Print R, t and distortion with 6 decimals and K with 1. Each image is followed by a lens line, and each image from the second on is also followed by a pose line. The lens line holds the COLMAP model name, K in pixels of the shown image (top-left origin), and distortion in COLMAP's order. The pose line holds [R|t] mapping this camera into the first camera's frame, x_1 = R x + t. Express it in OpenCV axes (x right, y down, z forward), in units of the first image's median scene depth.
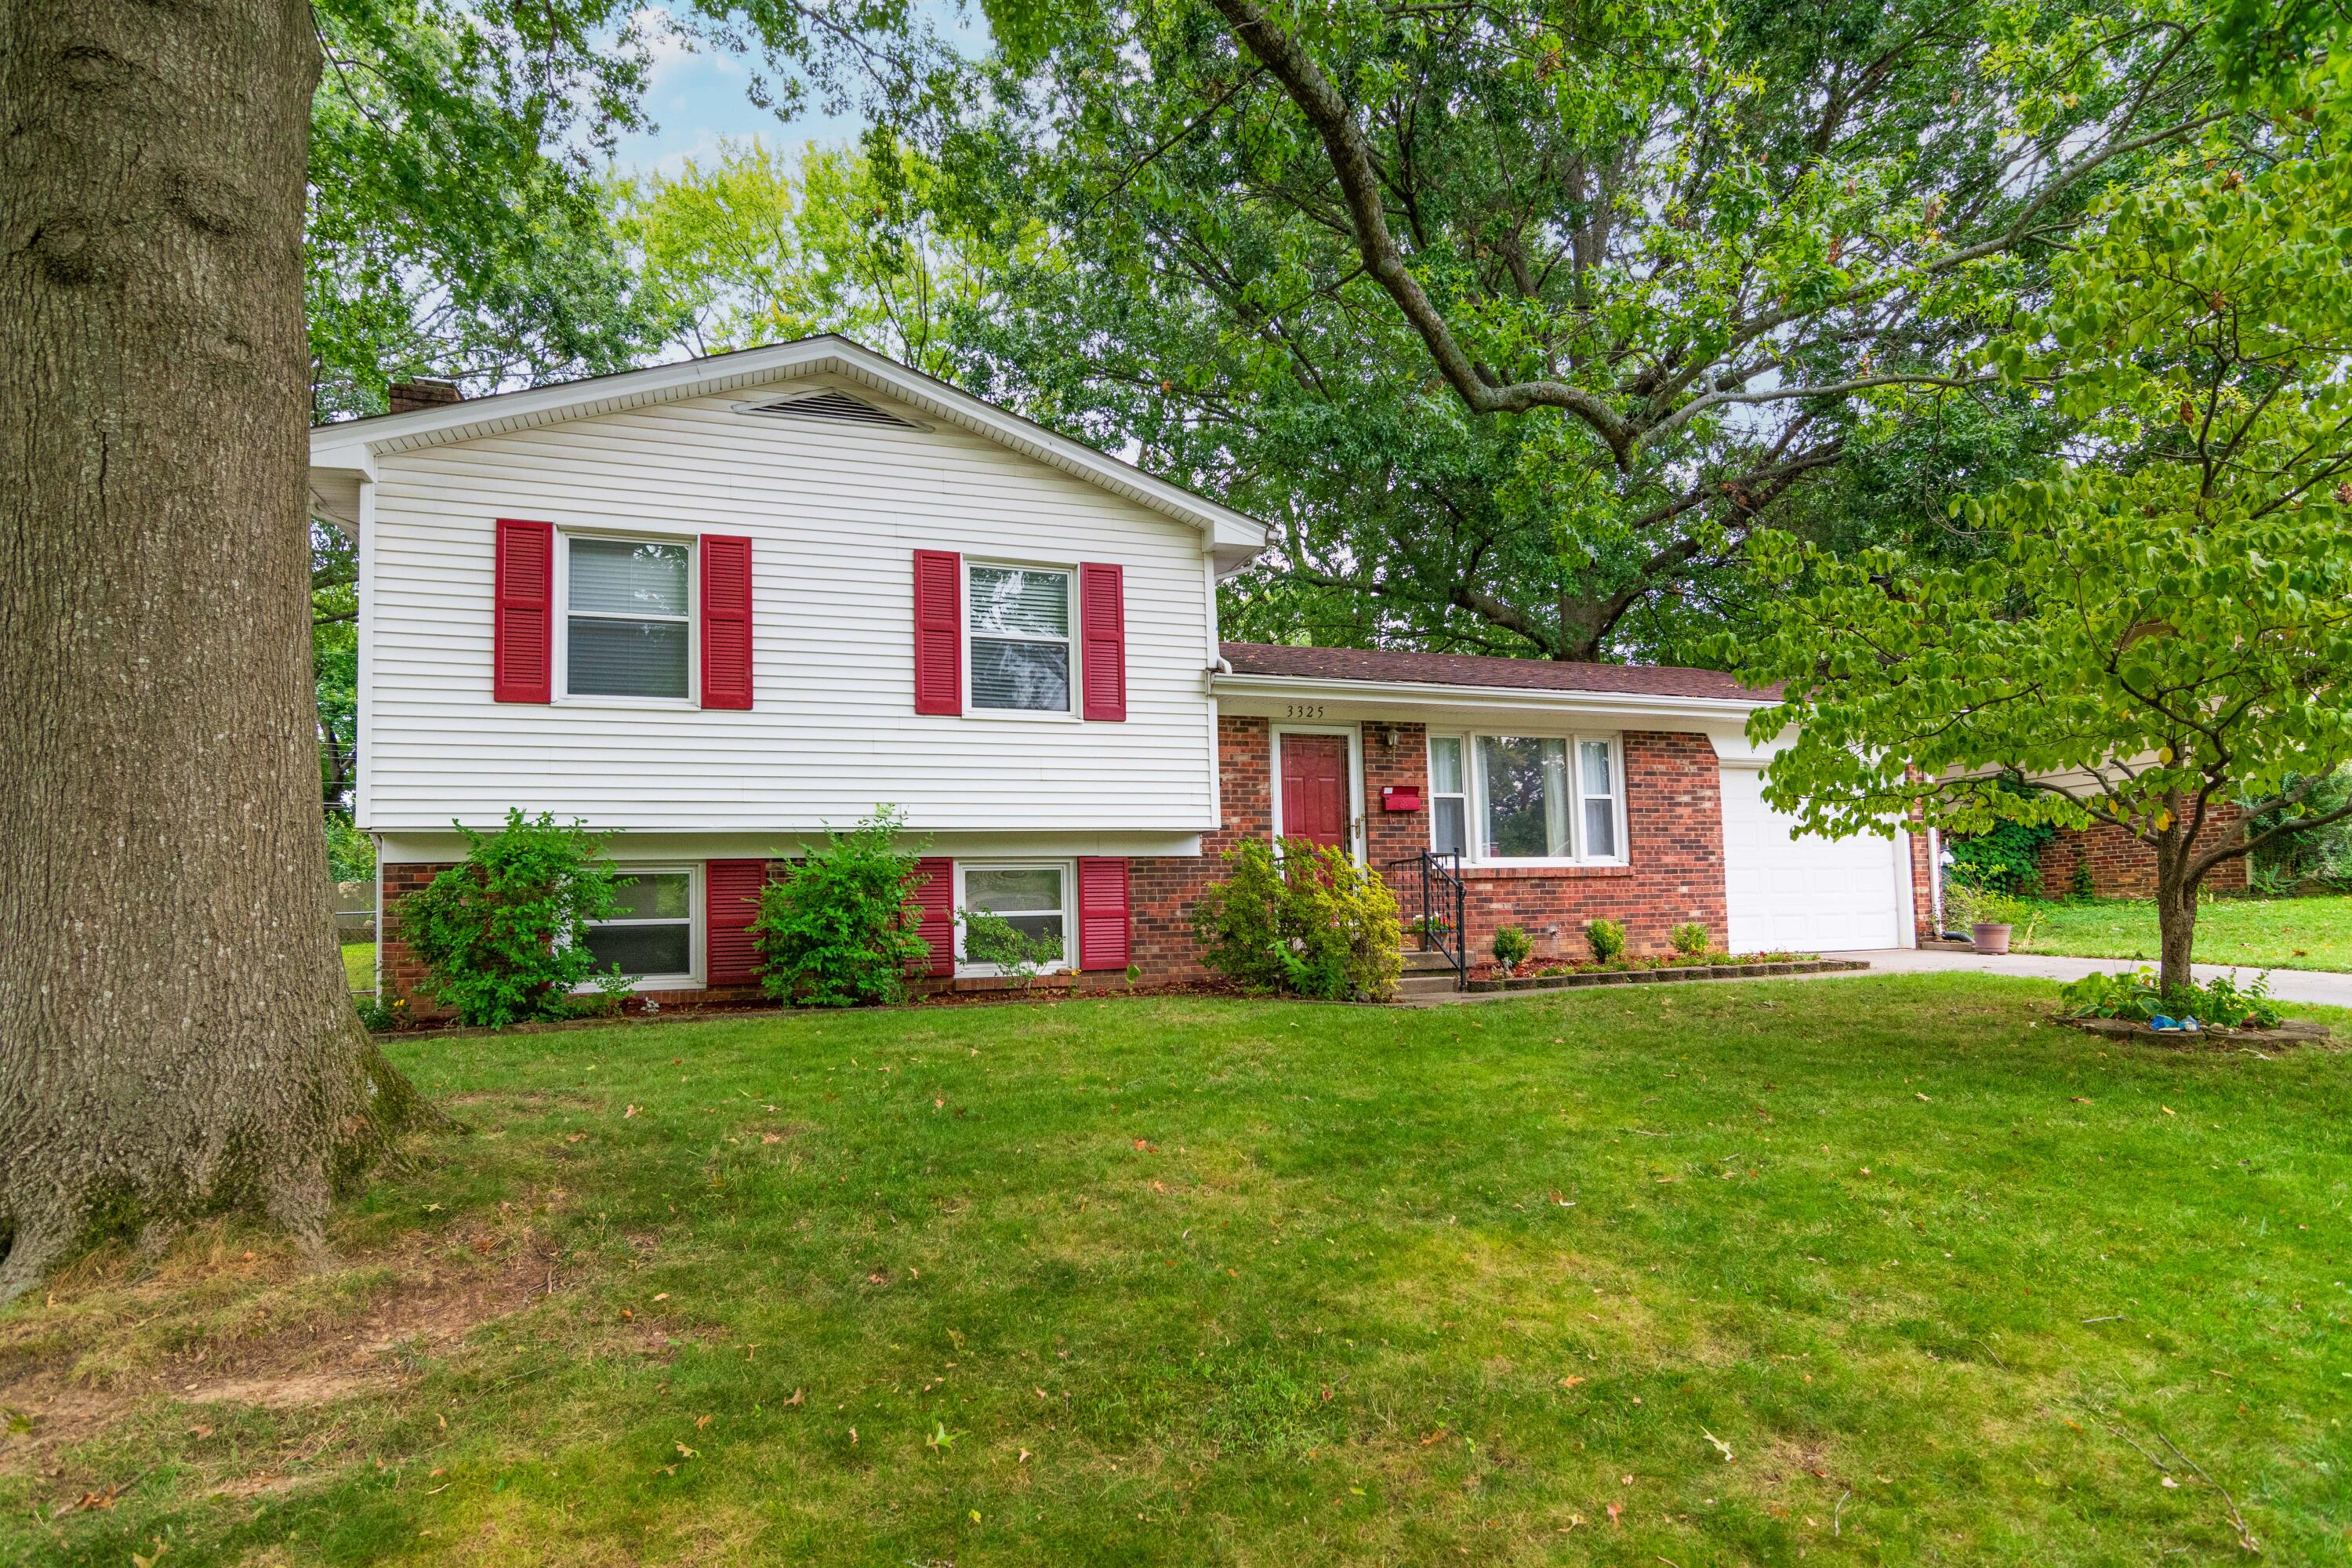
lens RADIAL K [[1188.2, 0, 1180.6], [0, 1188.2, 775.7], [0, 0, 1]] dist [-0.008039, -0.002523]
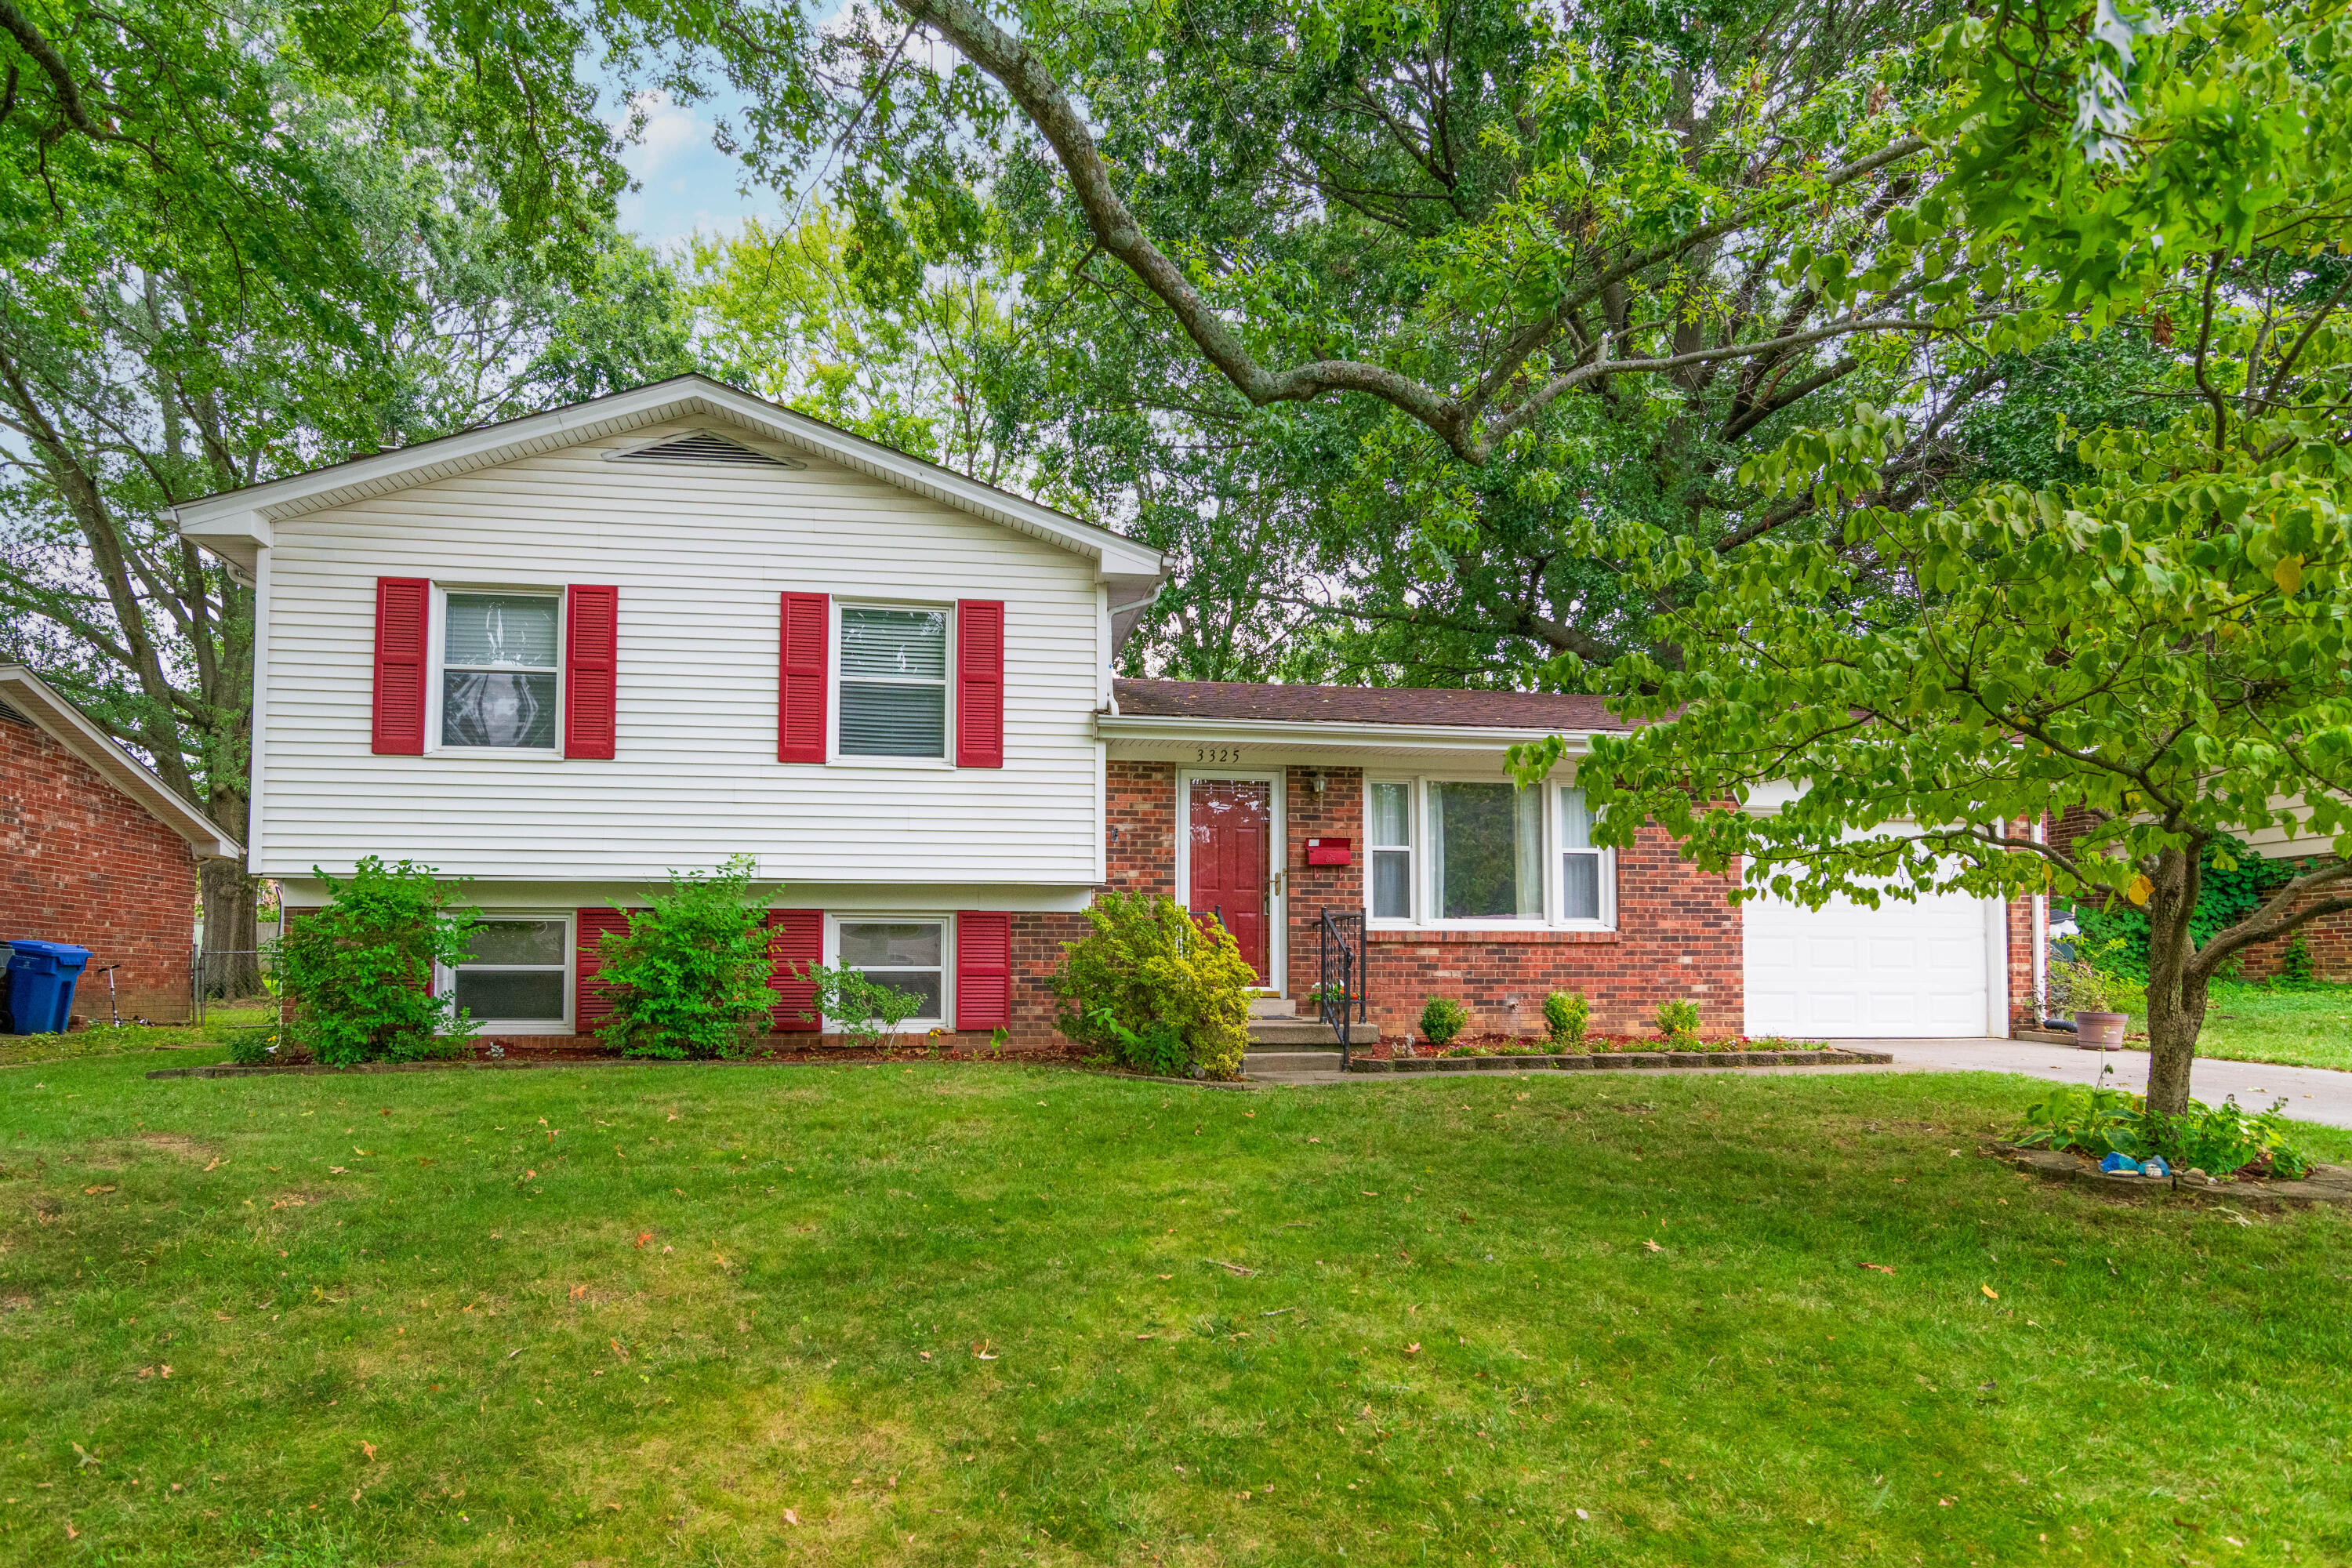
lens RADIAL K [[1188.2, 0, 1147.5], [0, 1188.2, 862.7], [0, 0, 1]] dist [-0.008039, -0.002523]
pose [[0.978360, 0.008668, -0.206727, 0.276456], [-0.001682, 0.999422, 0.033946, -0.003028], [0.206902, -0.032864, 0.977810, 0.108778]]
